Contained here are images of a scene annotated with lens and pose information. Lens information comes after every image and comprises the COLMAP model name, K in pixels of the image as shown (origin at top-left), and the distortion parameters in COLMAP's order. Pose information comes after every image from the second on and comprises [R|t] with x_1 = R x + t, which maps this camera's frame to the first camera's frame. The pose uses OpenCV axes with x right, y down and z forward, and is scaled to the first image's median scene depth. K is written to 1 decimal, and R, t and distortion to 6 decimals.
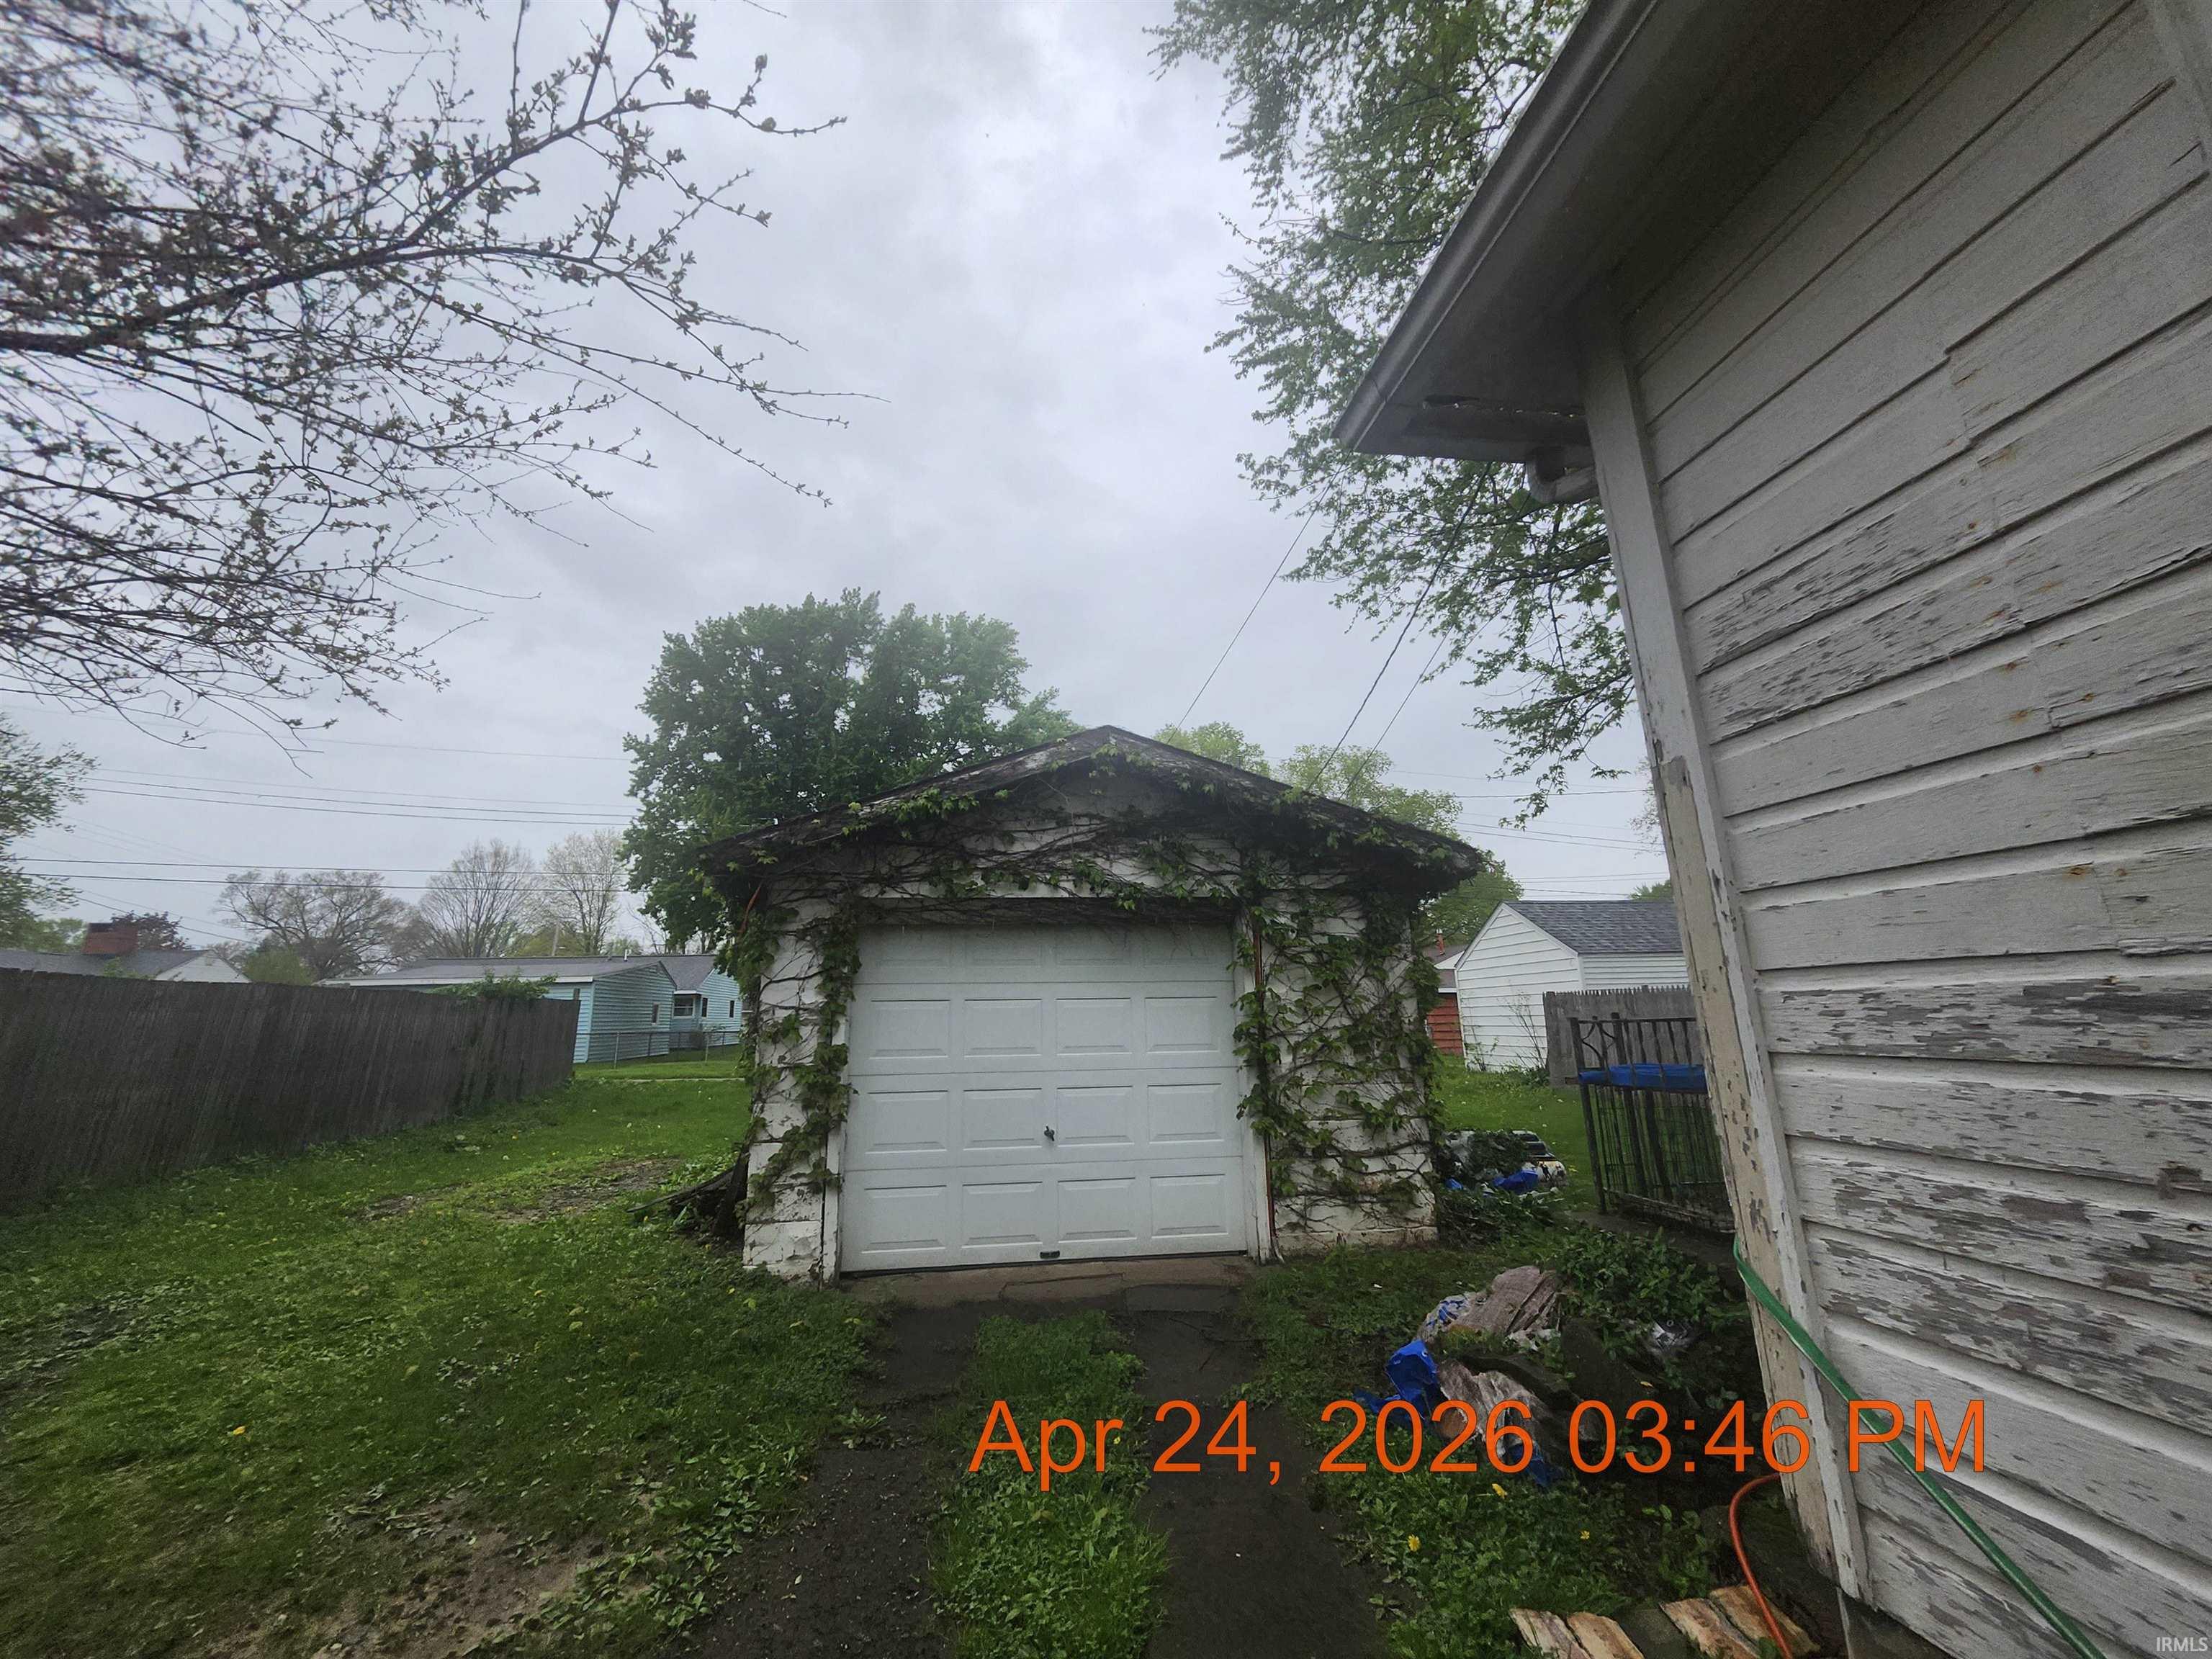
lens RADIAL K [[875.2, 0, 1095.2], [0, 875.2, 825.2], [0, 0, 1]] dist [0.002718, 0.000157]
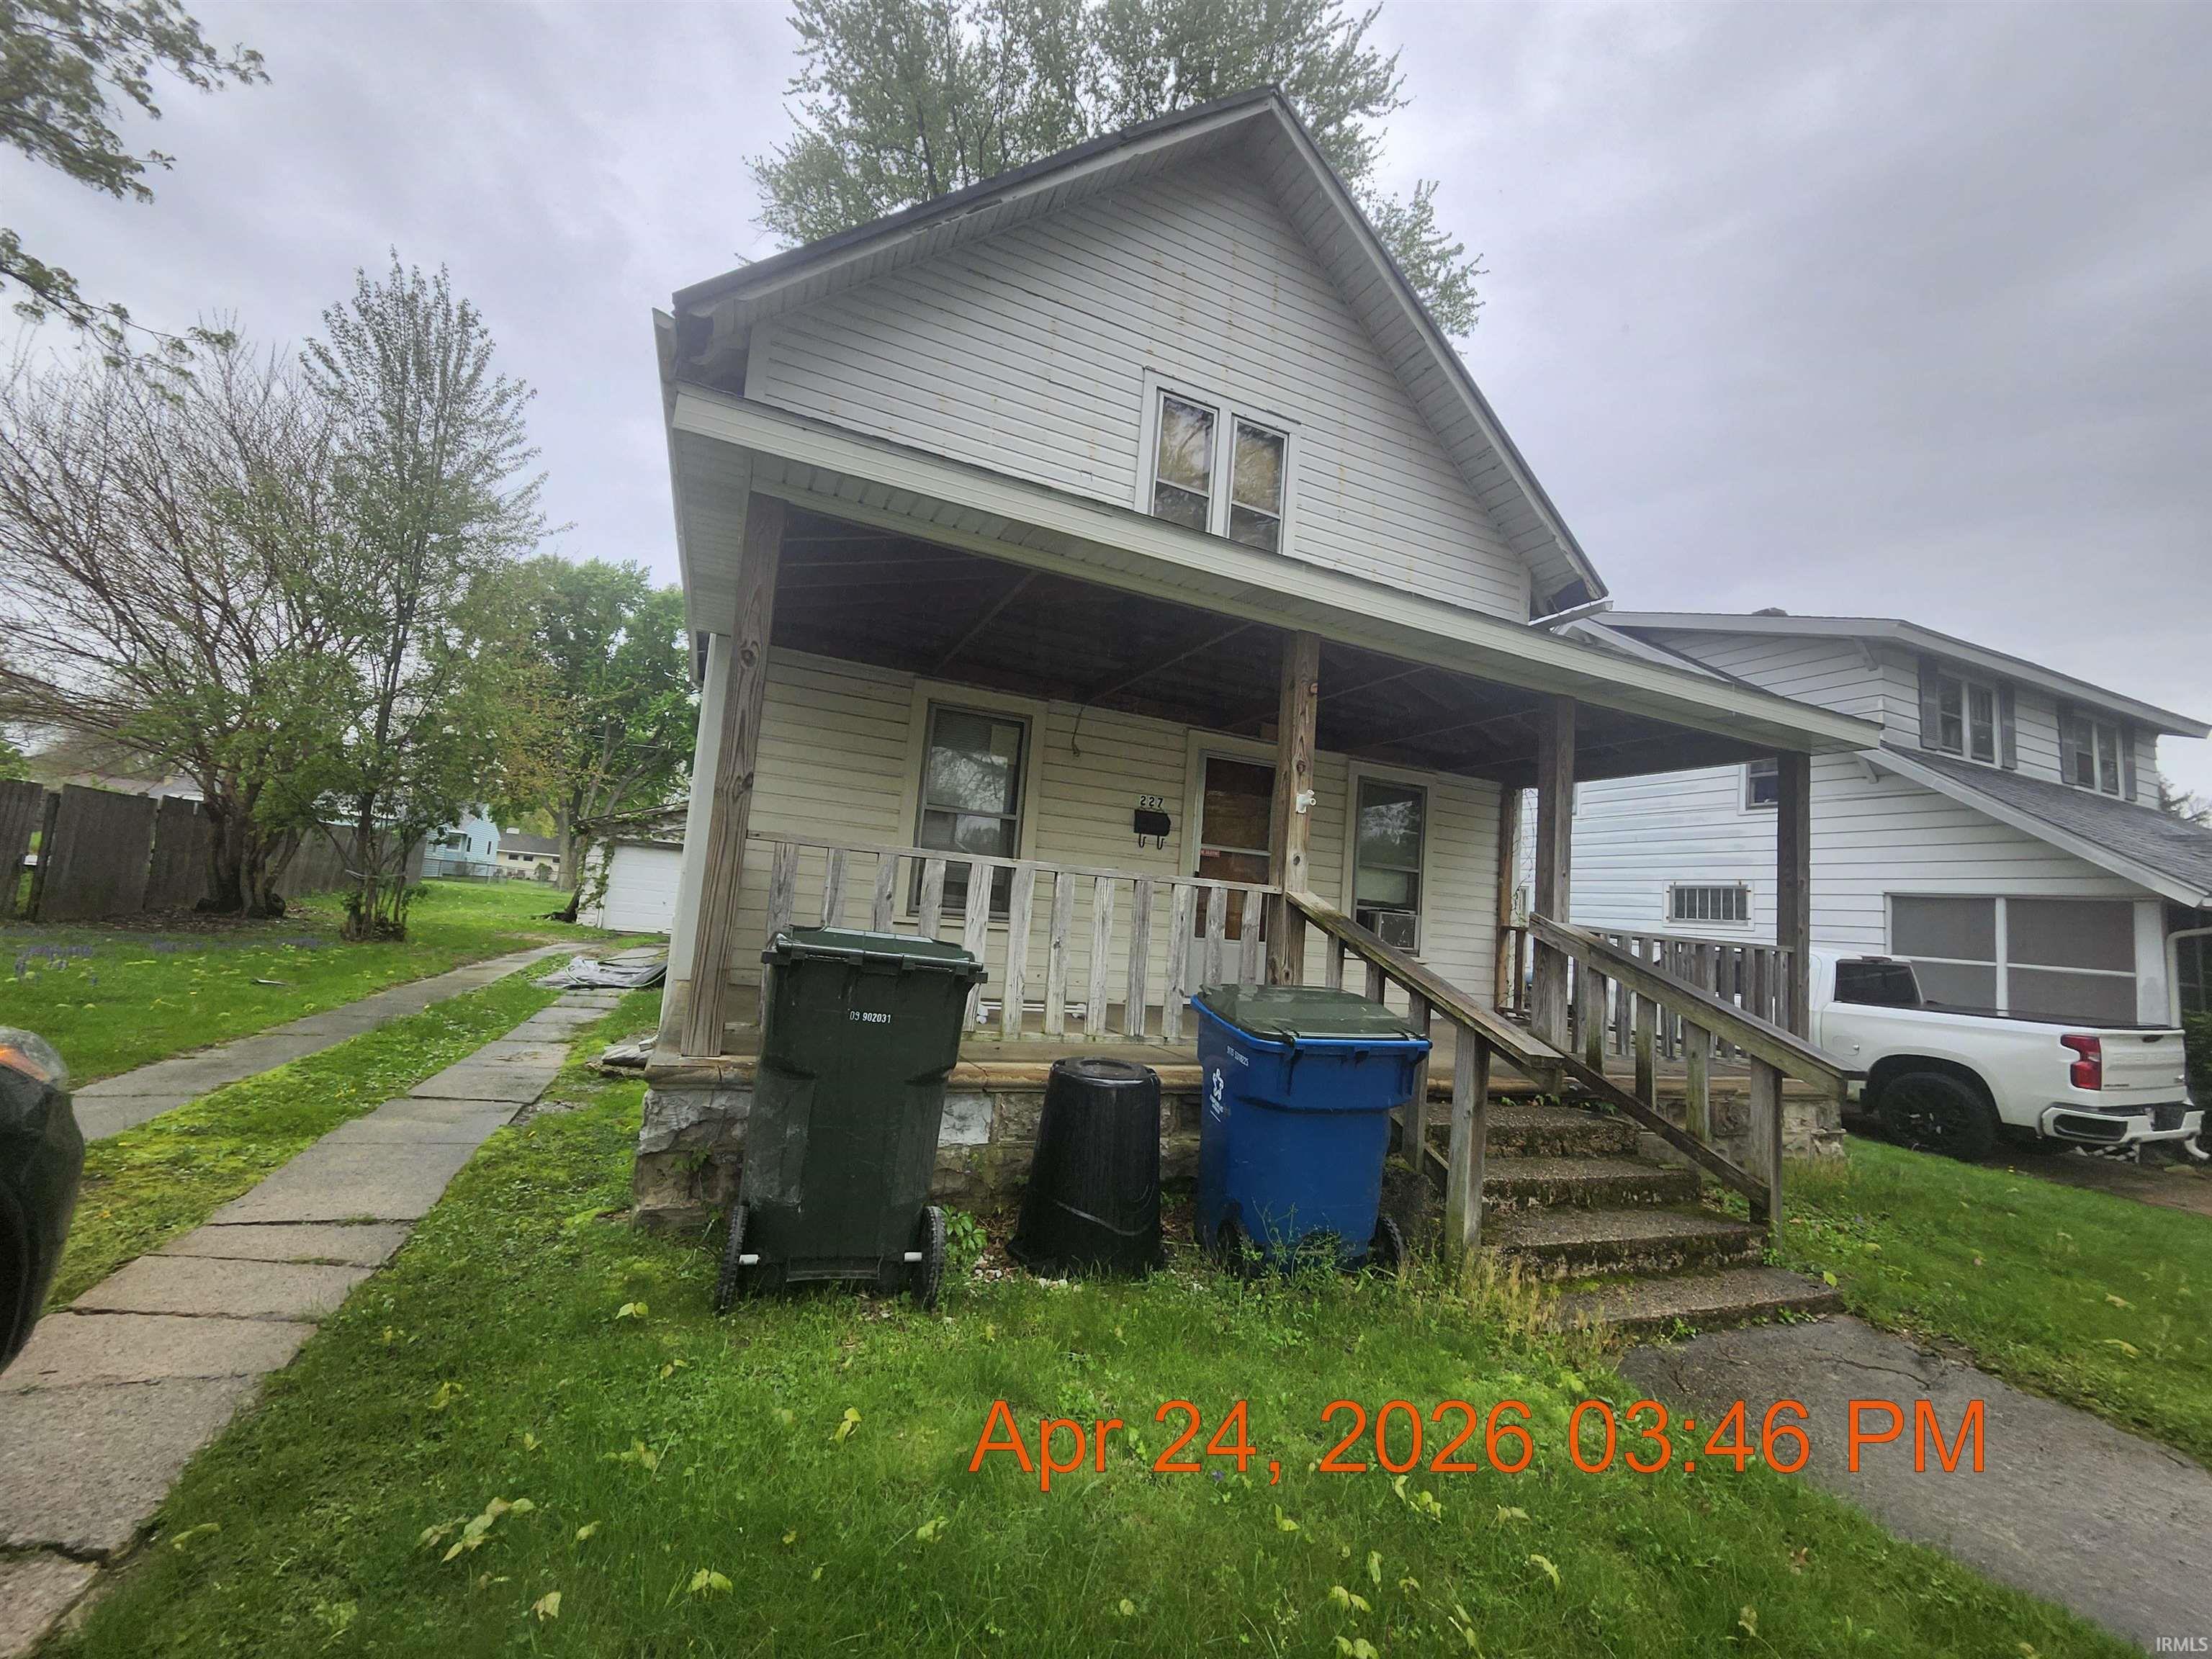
lens RADIAL K [[875.2, 0, 1111.0], [0, 875.2, 822.3], [0, 0, 1]] dist [0.002718, 0.000157]
pose [[0.956871, 0.129014, 0.260293, 0.812346], [-0.159205, 0.982333, 0.098368, -0.716665], [-0.243003, -0.135565, 0.960506, -3.267684]]
